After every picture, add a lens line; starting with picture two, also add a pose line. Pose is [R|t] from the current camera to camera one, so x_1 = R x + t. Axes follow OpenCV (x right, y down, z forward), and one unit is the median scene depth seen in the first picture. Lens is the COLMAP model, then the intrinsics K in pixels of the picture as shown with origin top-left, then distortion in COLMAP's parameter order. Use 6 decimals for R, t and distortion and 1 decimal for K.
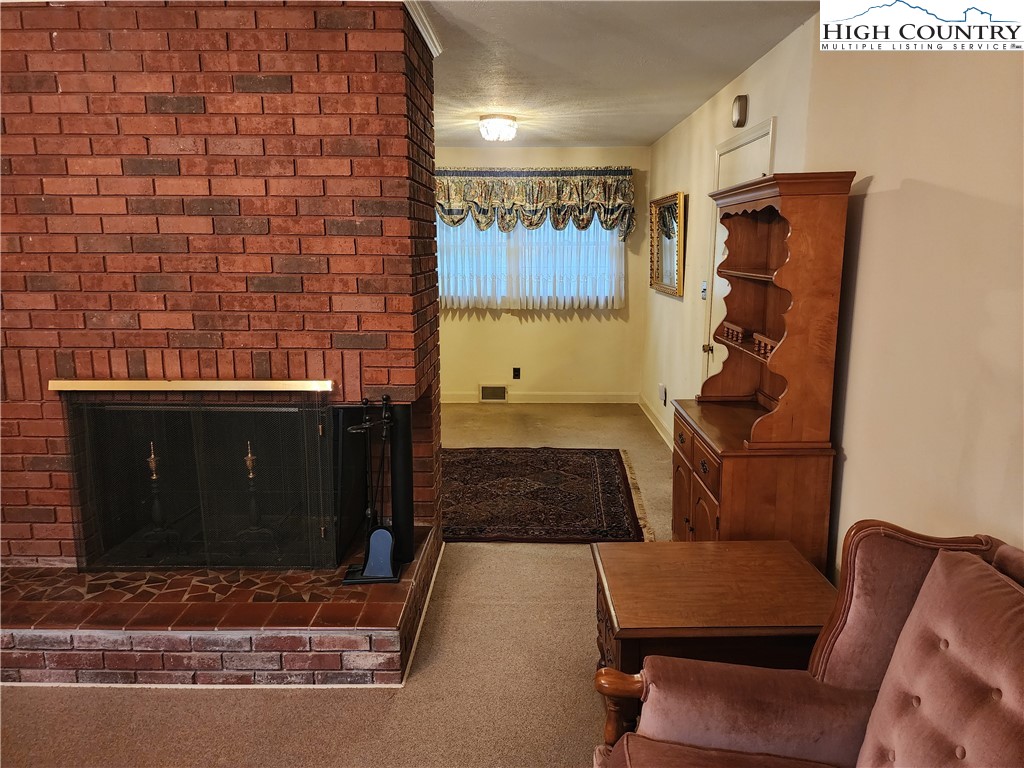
lens RADIAL K [[685.7, 0, 516.6], [0, 685.7, 375.9], [0, 0, 1]] dist [0.071115, -0.060137]
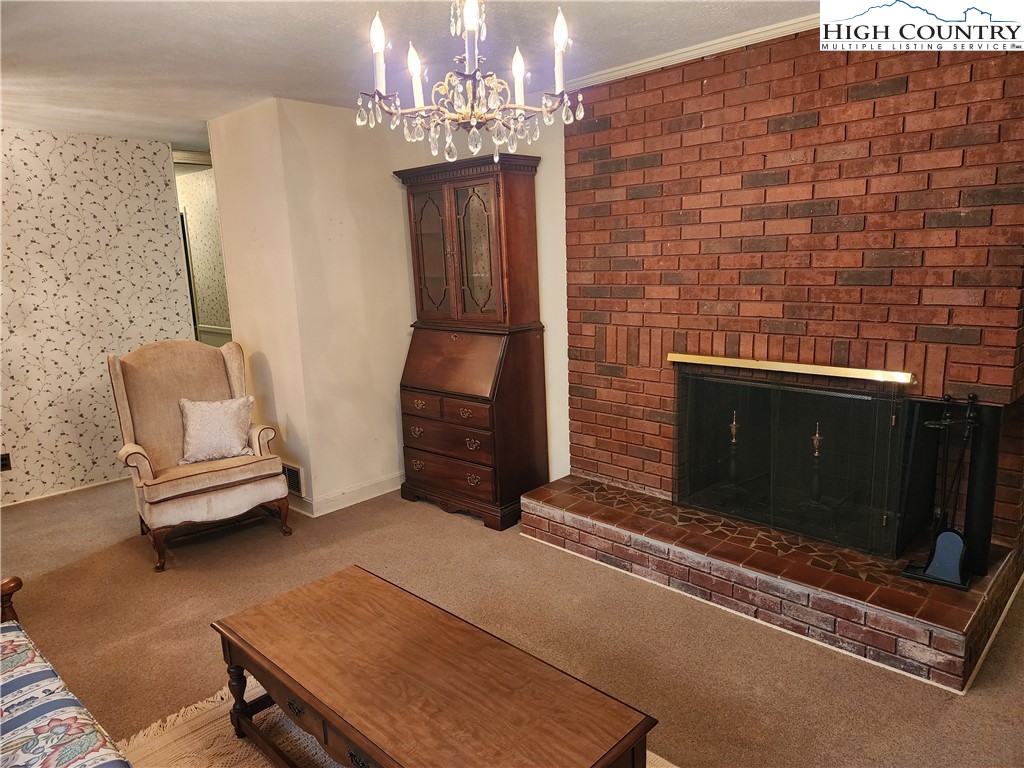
lens RADIAL K [[685.7, 0, 523.9], [0, 685.7, 376.4], [0, 0, 1]] dist [0.071115, -0.060137]
pose [[0.736998, 0.096212, -0.669012, -0.004908], [-0.092290, 0.994871, 0.041406, 0.022024], [0.669565, 0.031227, 0.742097, -0.135310]]
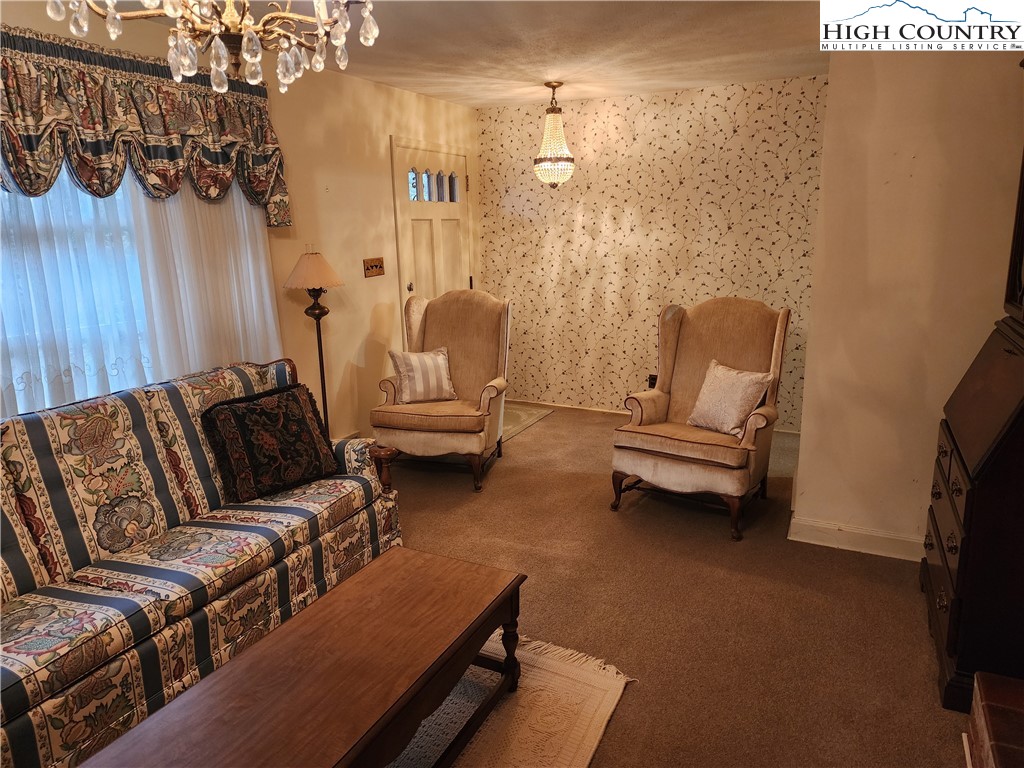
lens RADIAL K [[685.7, 0, 511.4], [0, 685.7, 374.9], [0, 0, 1]] dist [0.071115, -0.060137]
pose [[-0.430850, 0.201146, -0.879721, -0.115602], [-0.149908, 0.945345, 0.289569, -0.123972], [0.889885, 0.256638, -0.377149, 0.690189]]
